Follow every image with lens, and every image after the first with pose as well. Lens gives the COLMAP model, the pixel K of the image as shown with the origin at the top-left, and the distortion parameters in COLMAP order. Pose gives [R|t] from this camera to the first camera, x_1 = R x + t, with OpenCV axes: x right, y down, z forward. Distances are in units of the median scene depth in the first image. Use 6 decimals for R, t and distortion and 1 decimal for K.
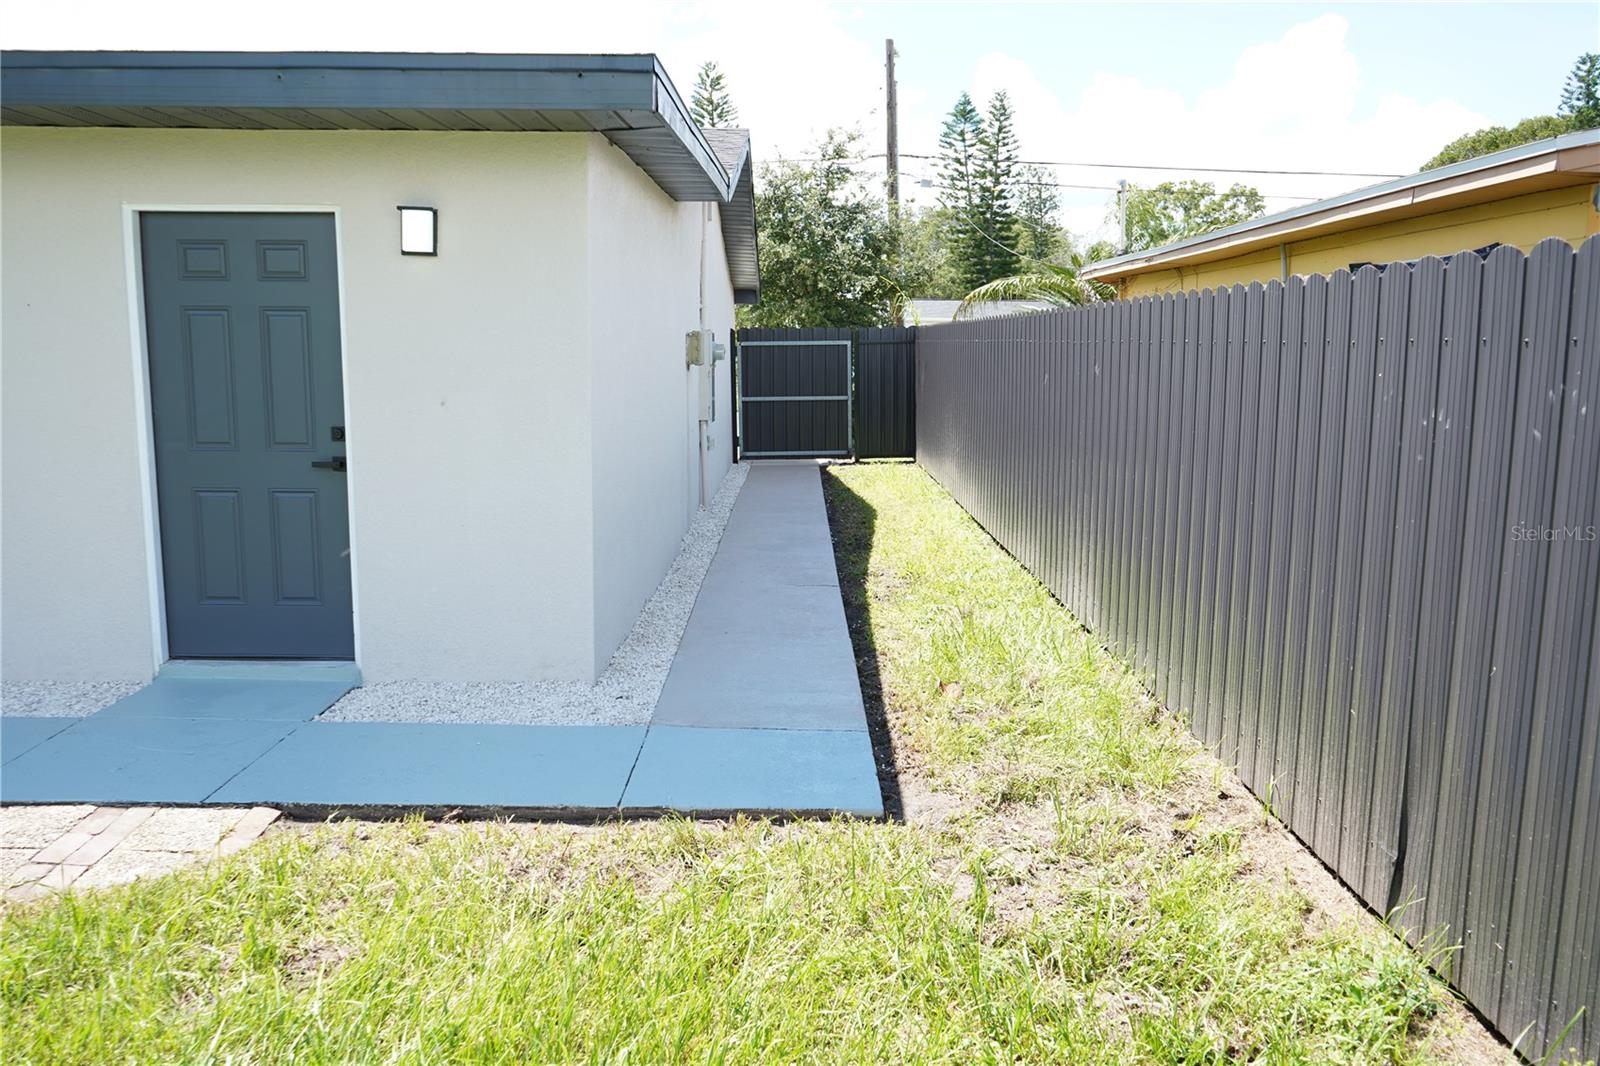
lens RADIAL K [[1275.7, 0, 800.0], [0, 1275.7, 533.0], [0, 0, 1]] dist [-0.016821, 0.012668]
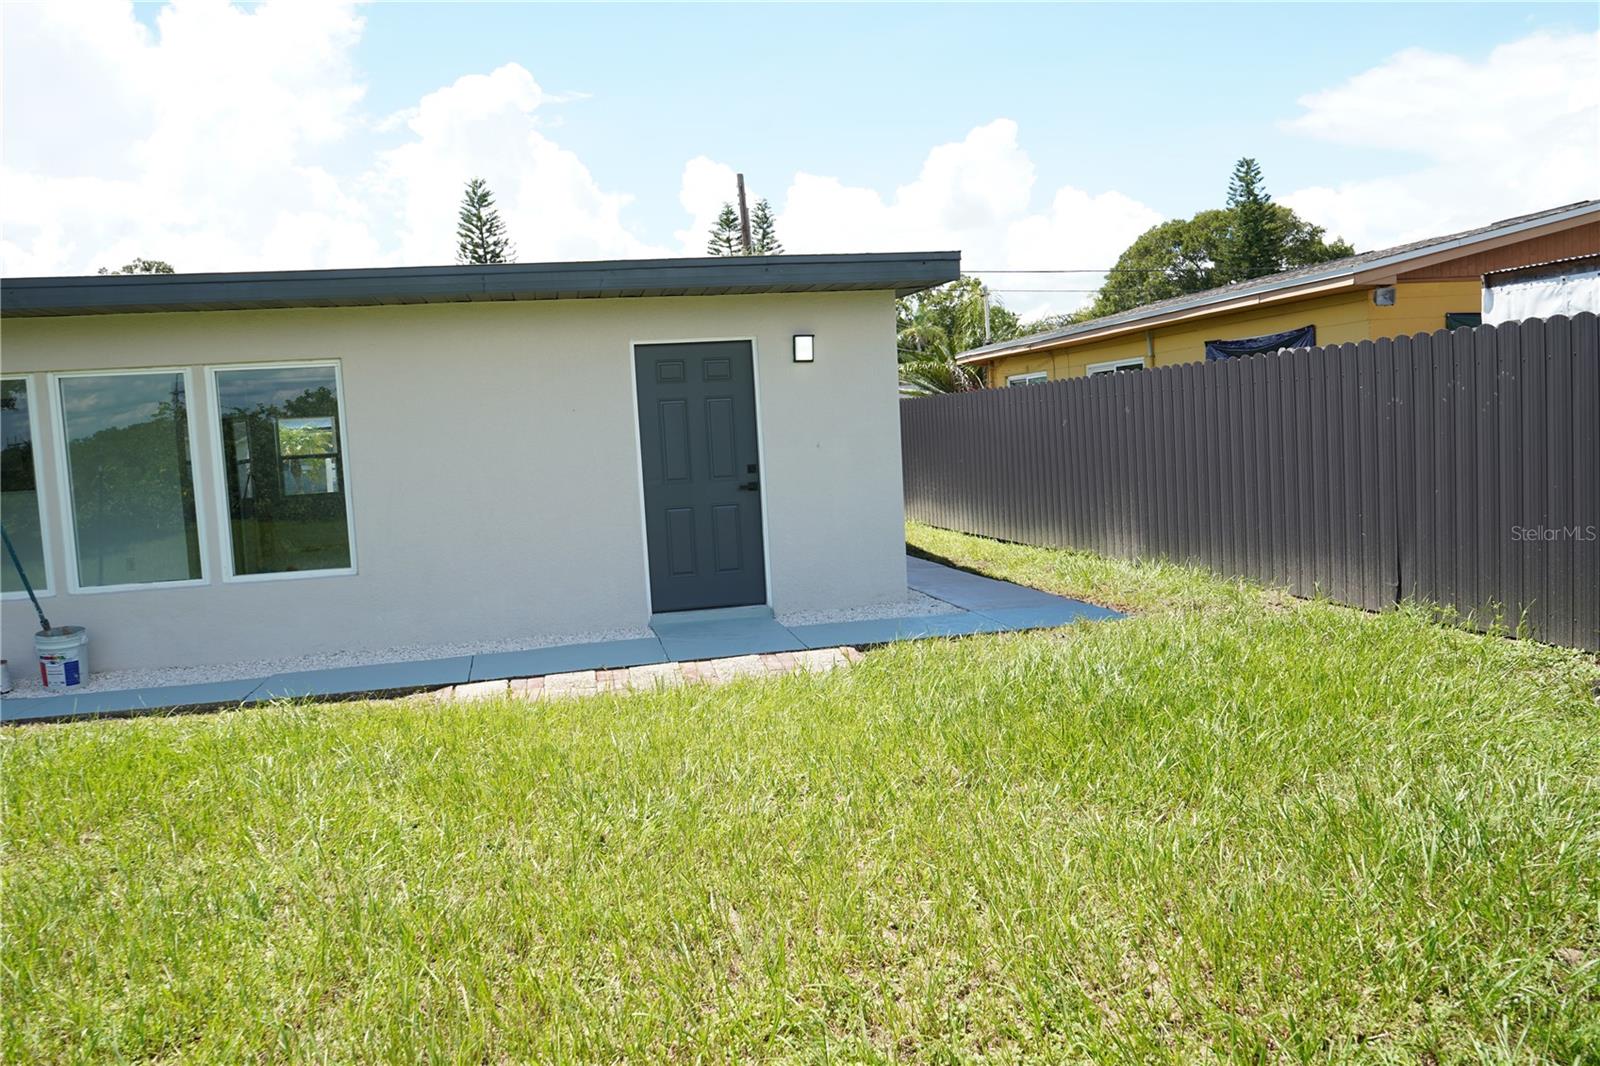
lens RADIAL K [[1275.7, 0, 800.0], [0, 1275.7, 533.0], [0, 0, 1]] dist [-0.016821, 0.012668]
pose [[0.976123, -0.078265, 0.202630, -0.054861], [0.093048, 0.993572, -0.064475, 0.010320], [-0.196282, 0.081790, 0.977130, -0.055928]]
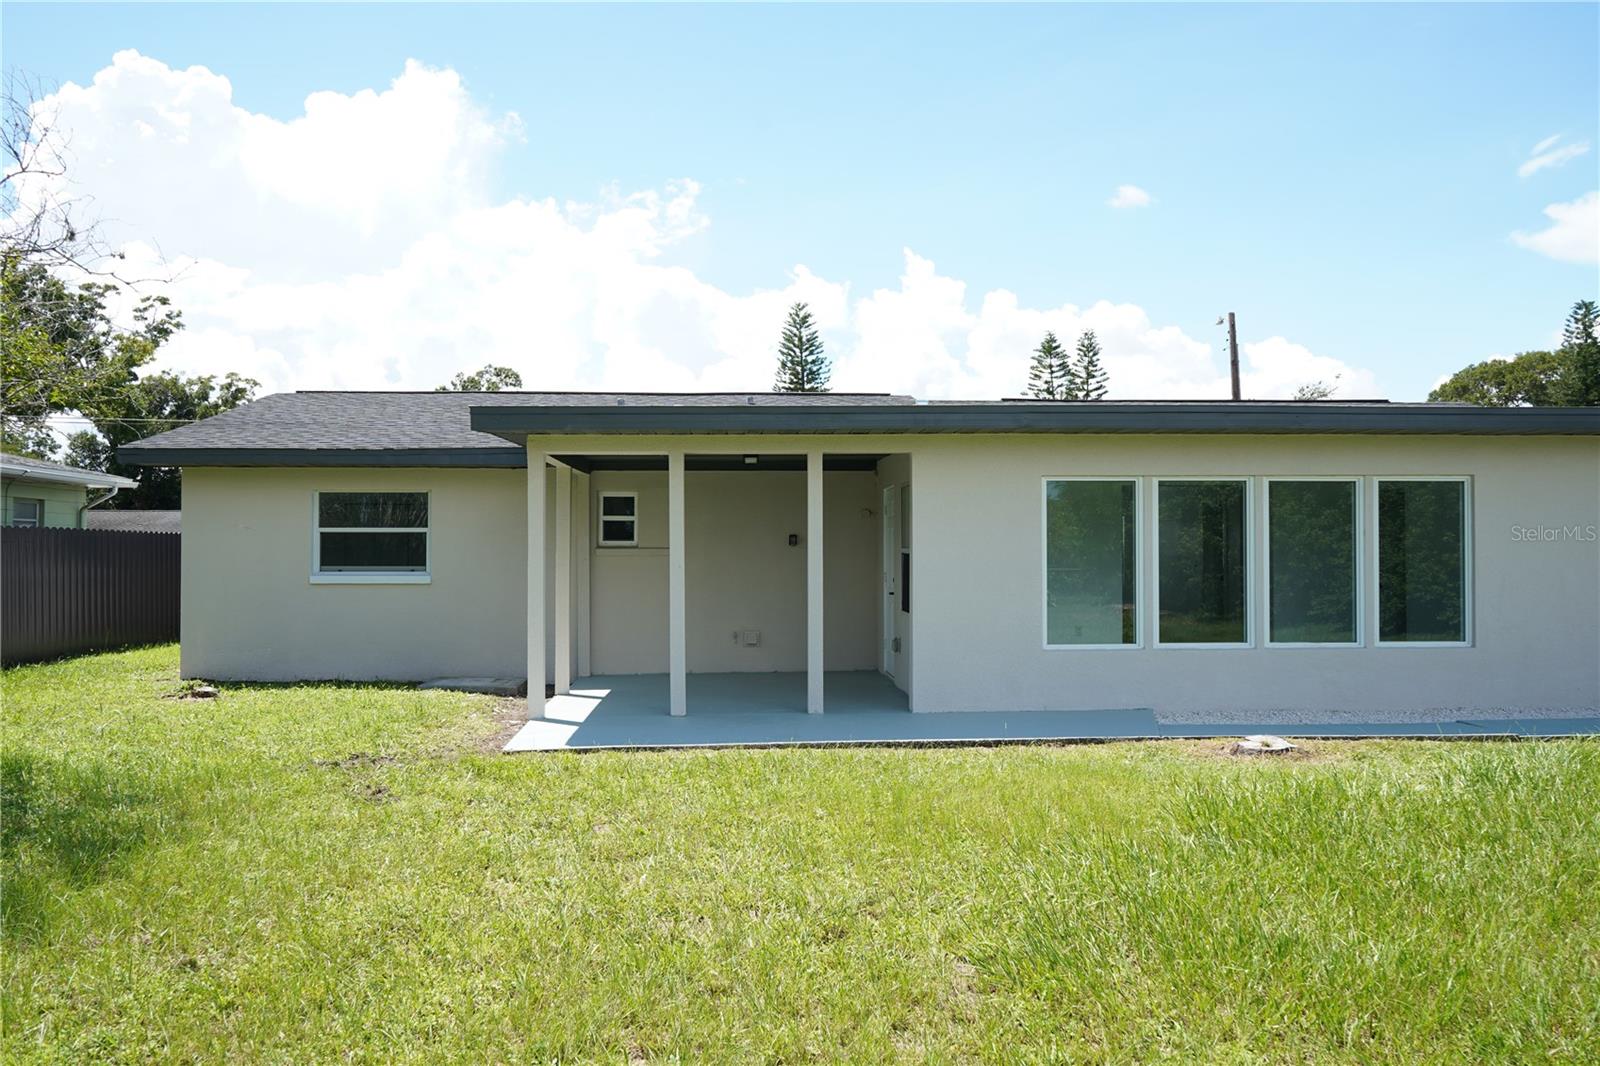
lens RADIAL K [[1275.7, 0, 800.0], [0, 1275.7, 533.0], [0, 0, 1]] dist [-0.016821, 0.012668]
pose [[0.998029, -0.009546, 0.062025, -0.172033], [0.019608, 0.986316, -0.163697, 0.012515], [-0.059614, 0.164590, 0.984559, -0.077484]]
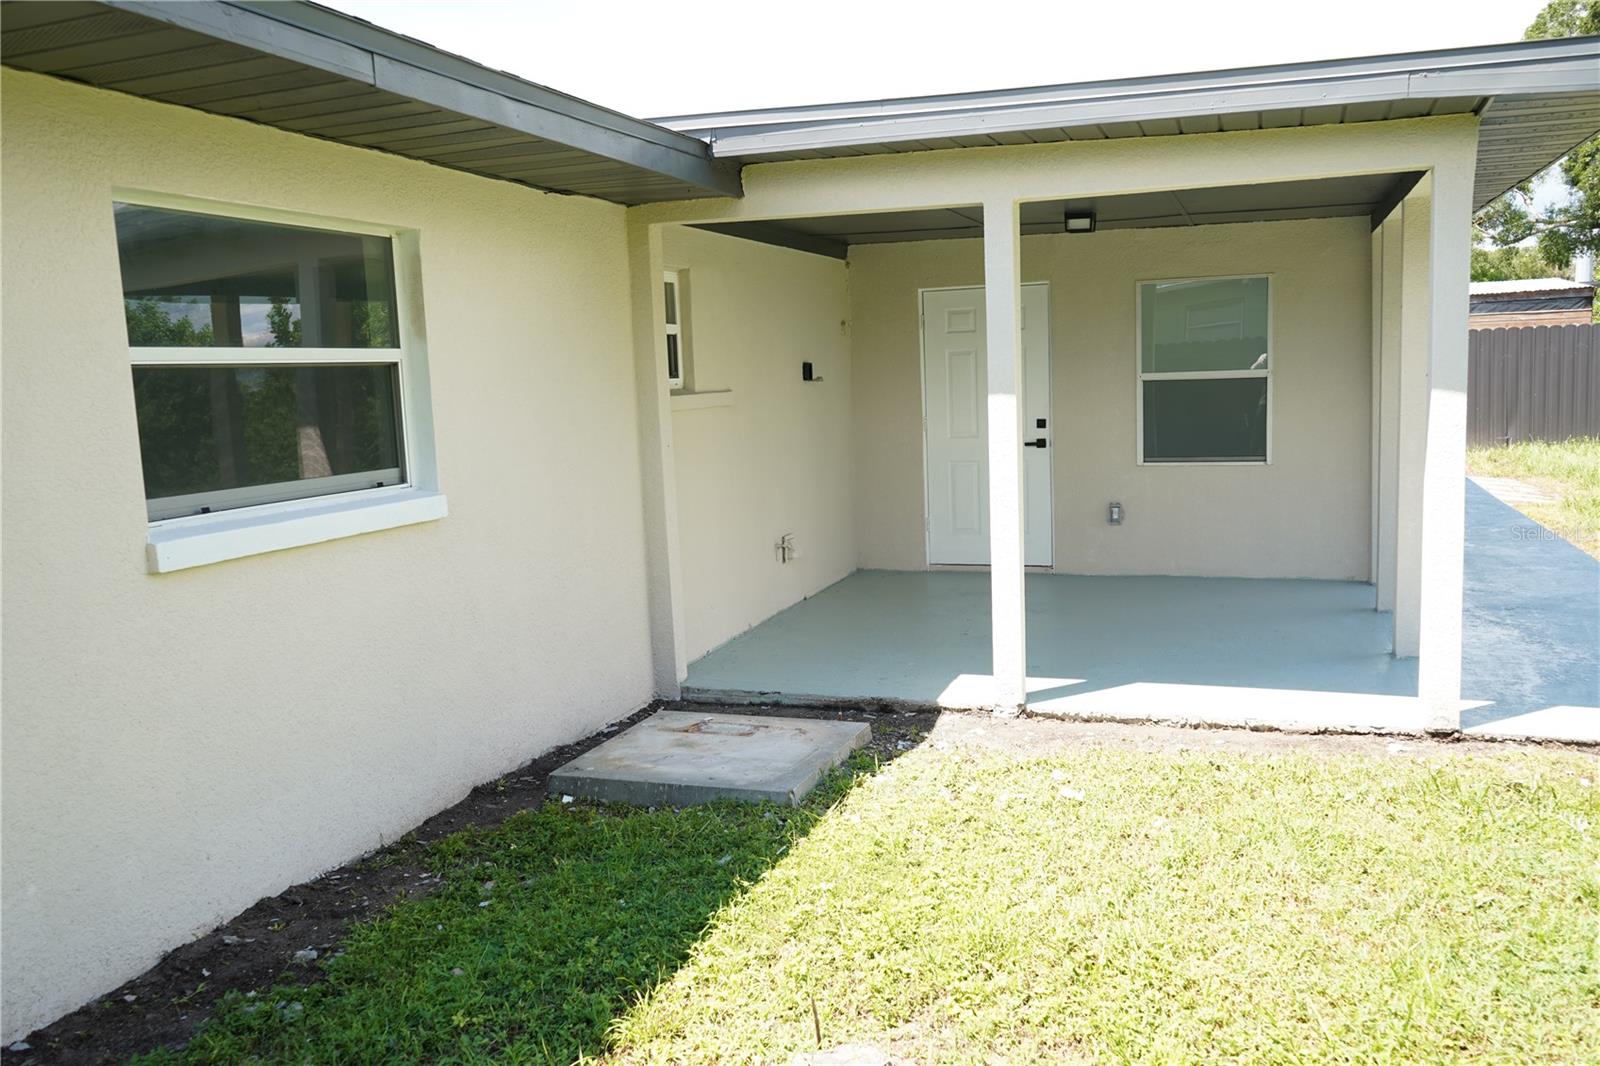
lens RADIAL K [[1275.7, 0, 800.0], [0, 1275.7, 533.0], [0, 0, 1]] dist [-0.016821, 0.012668]
pose [[0.335890, -0.139821, 0.931466, -0.279096], [0.181054, 0.980063, 0.081827, -0.016190], [-0.924336, 0.141161, 0.354508, 0.091662]]
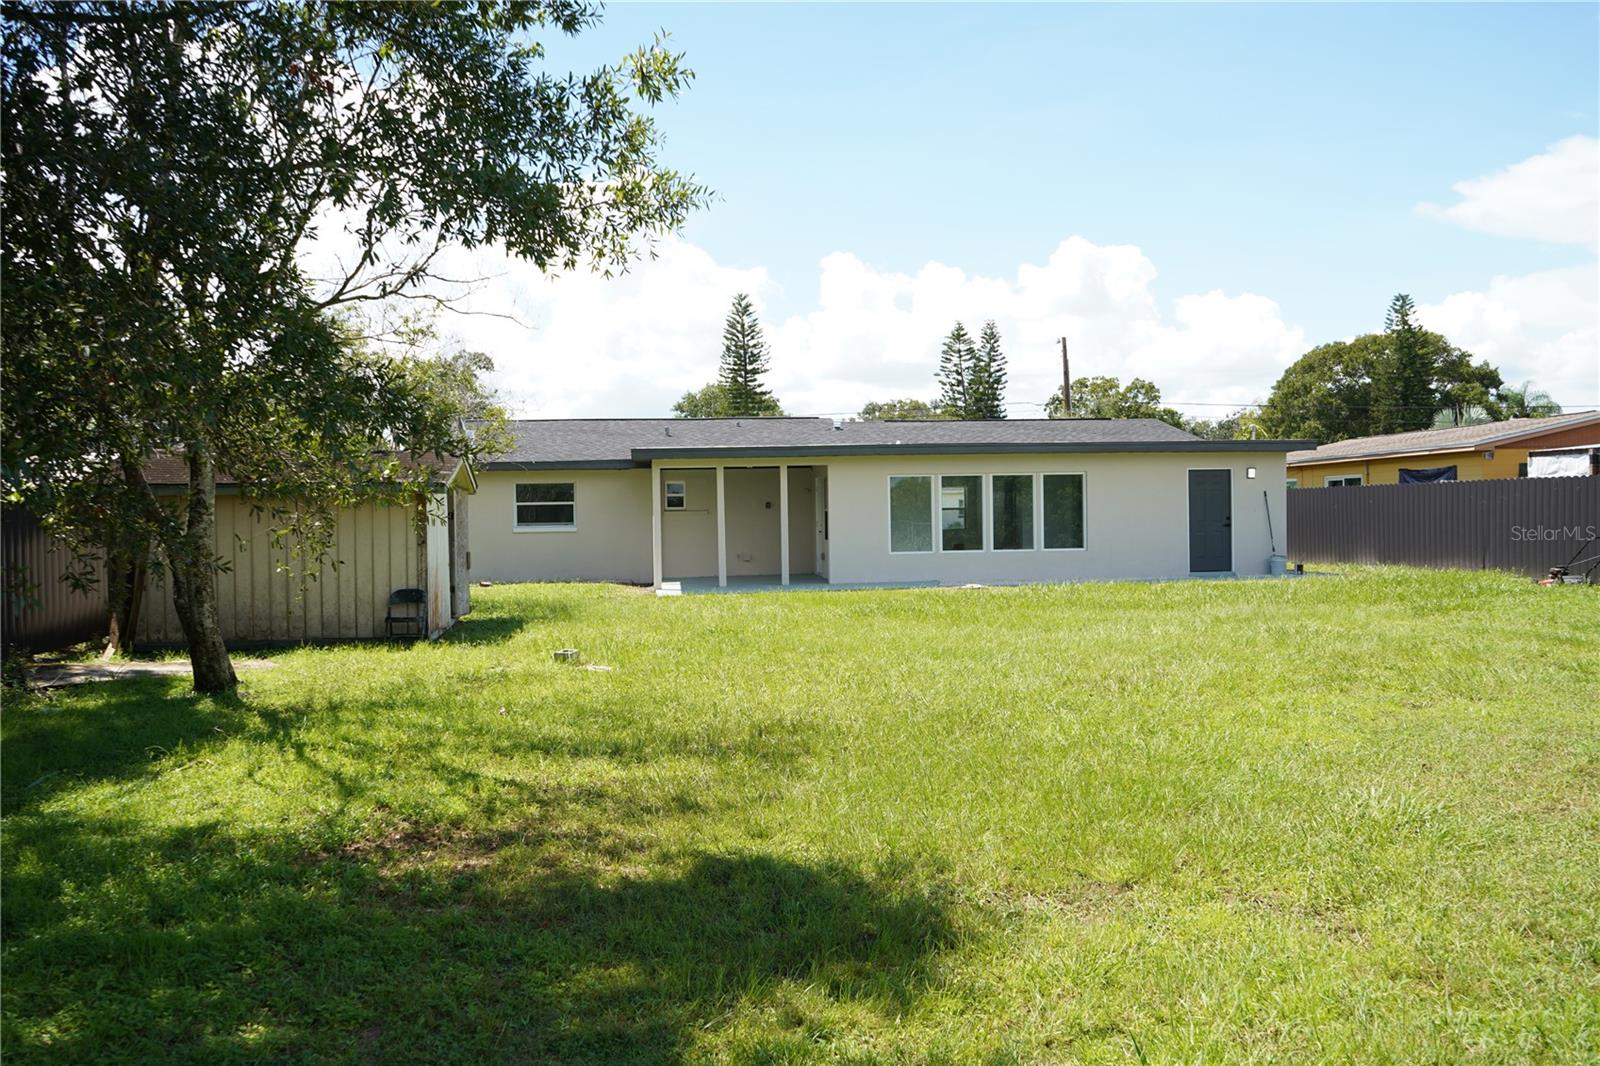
lens RADIAL K [[1283.4, 0, 802.7], [0, 1283.4, 510.9], [0, 0, 1]] dist [-0.069061, 0.163357]
pose [[0.993146, -0.024654, 0.114247, -0.195476], [0.041745, 0.987848, -0.149711, 0.041571], [-0.109167, 0.153454, 0.982107, -0.266275]]
